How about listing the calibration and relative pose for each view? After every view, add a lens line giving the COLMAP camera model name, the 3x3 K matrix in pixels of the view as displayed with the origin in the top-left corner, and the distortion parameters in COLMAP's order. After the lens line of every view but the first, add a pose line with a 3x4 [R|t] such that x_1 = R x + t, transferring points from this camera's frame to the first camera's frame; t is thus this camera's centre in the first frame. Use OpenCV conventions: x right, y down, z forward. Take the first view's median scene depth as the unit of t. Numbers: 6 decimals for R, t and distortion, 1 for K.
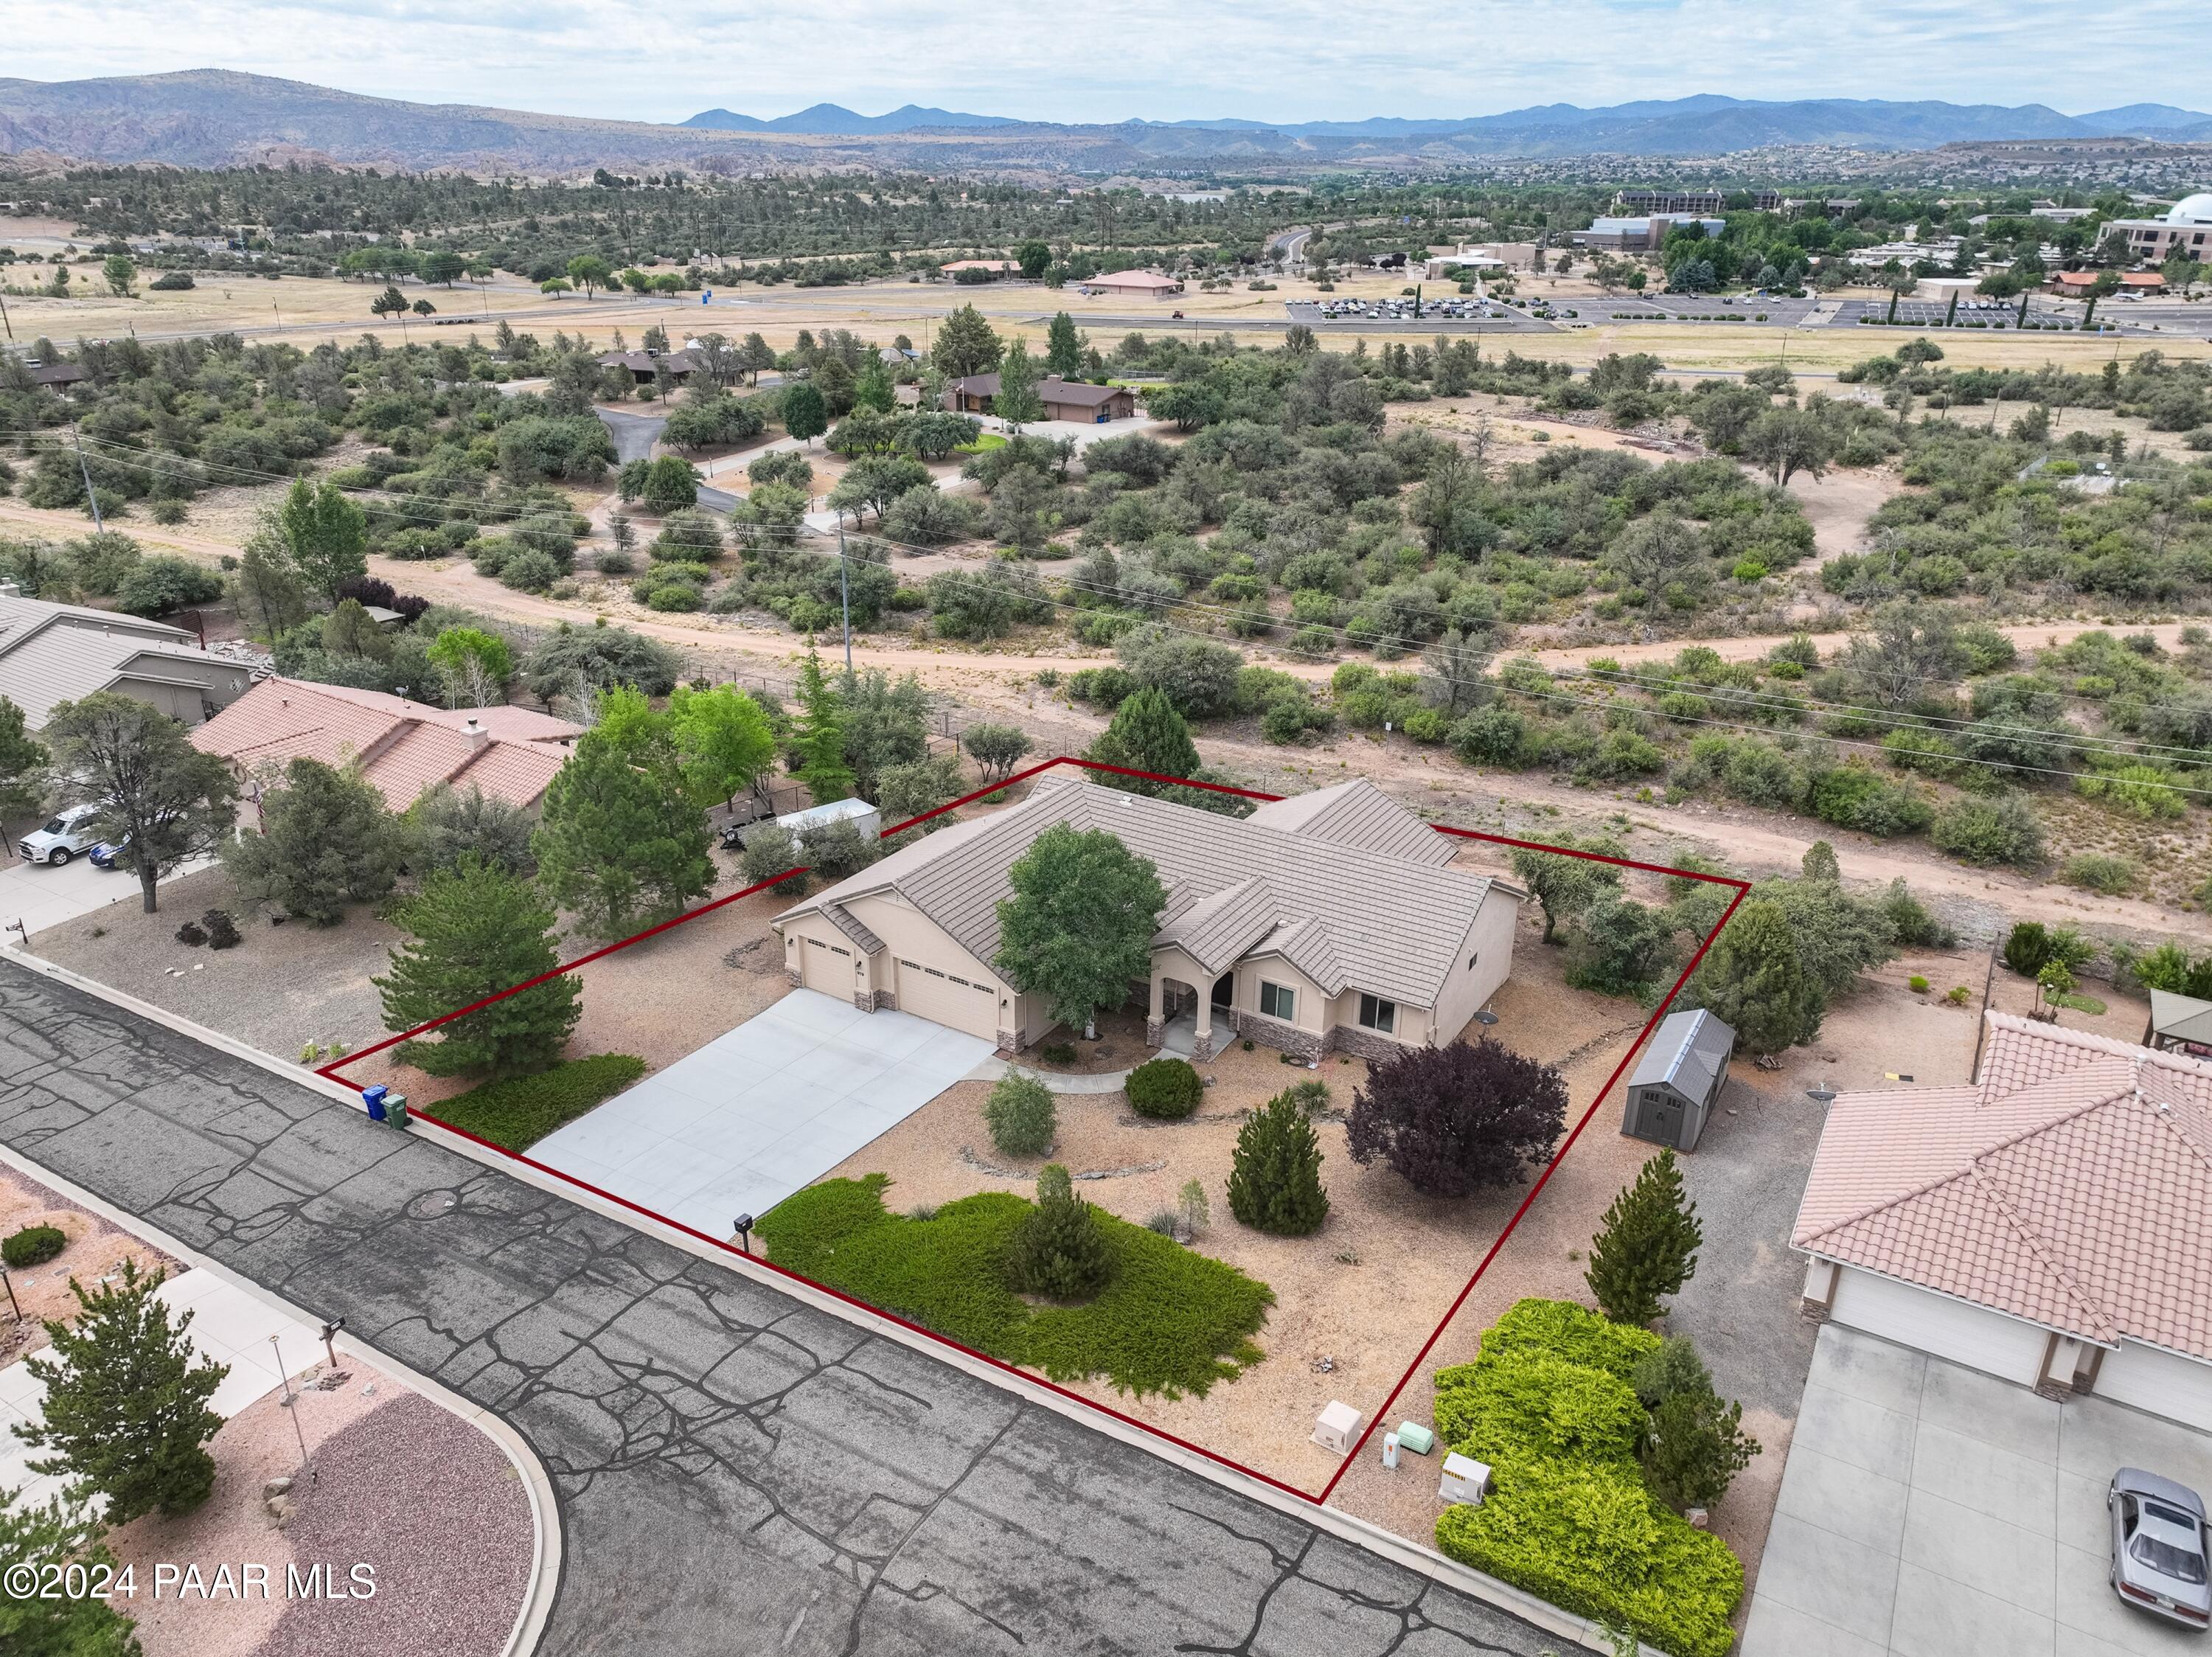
lens RADIAL K [[1558.8, 0, 1106.0], [0, 1558.8, 828.5], [0, 0, 1]] dist [0.003650, 0.011067]
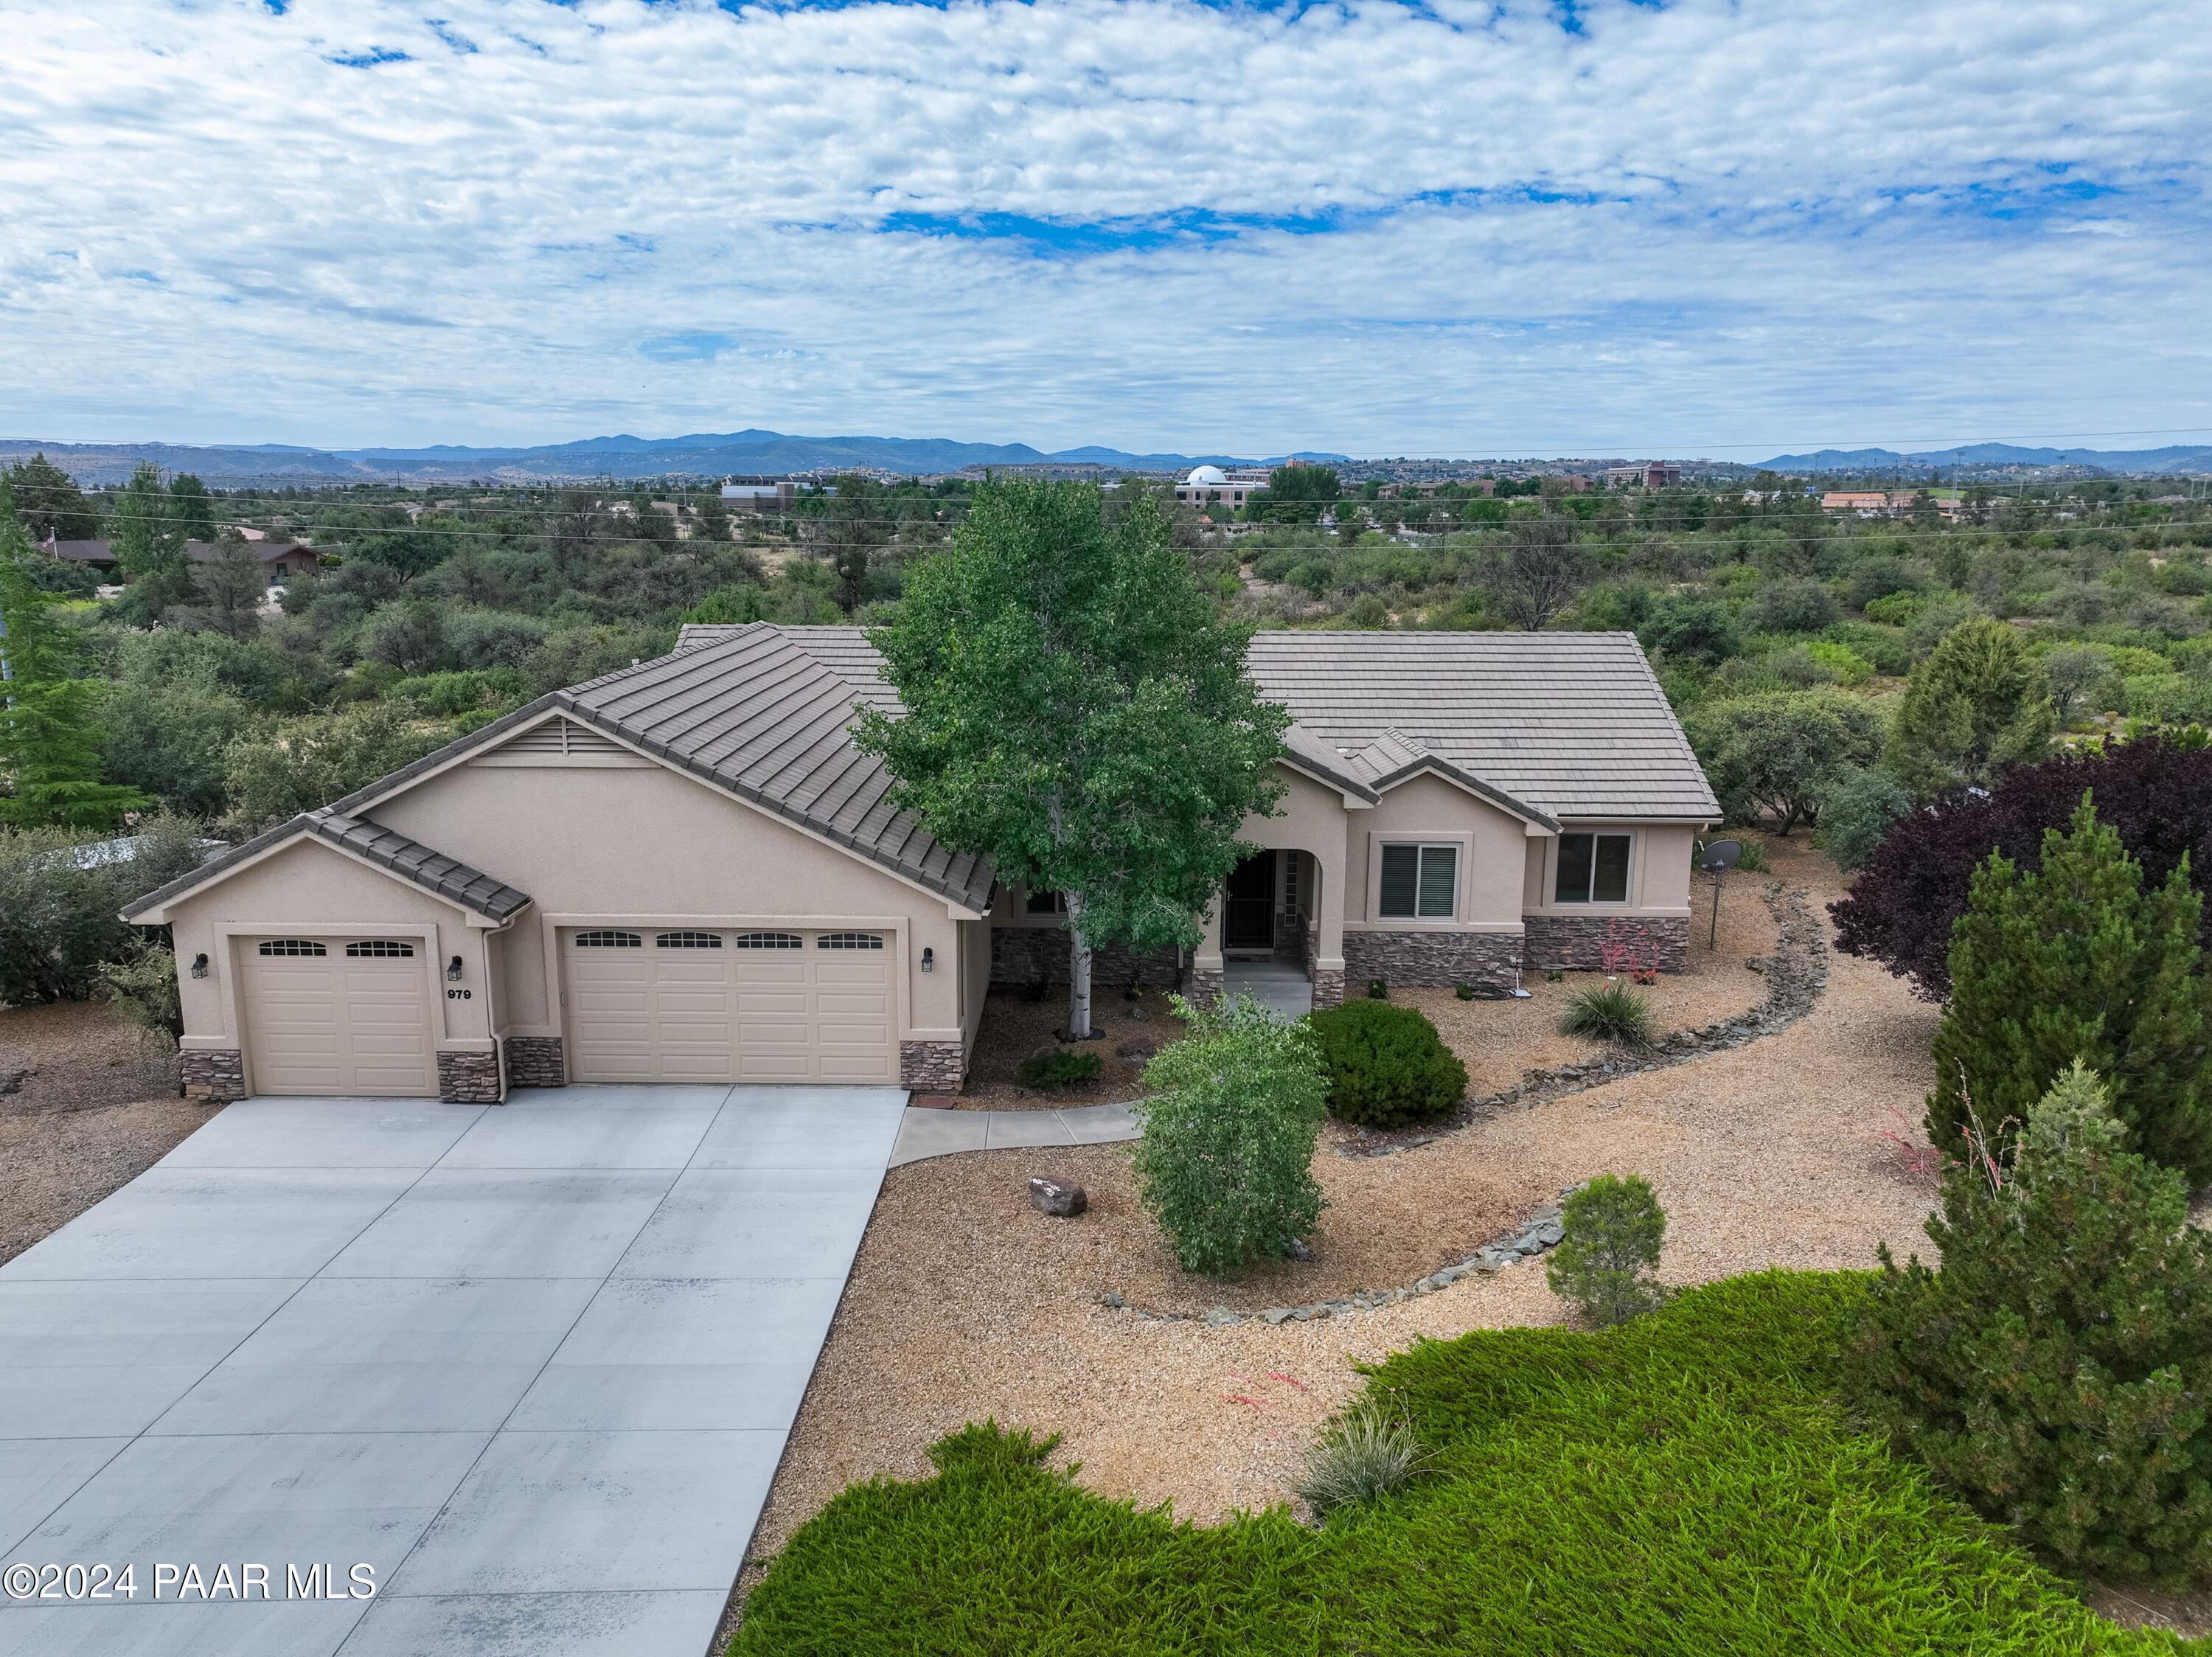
lens RADIAL K [[1558.8, 0, 1106.0], [0, 1558.8, 828.5], [0, 0, 1]] dist [0.003650, 0.011067]
pose [[0.850680, -0.112233, 0.513563, -0.303861], [0.207984, 0.969085, -0.132728, 0.194015], [-0.482790, 0.219722, 0.847724, 0.887479]]
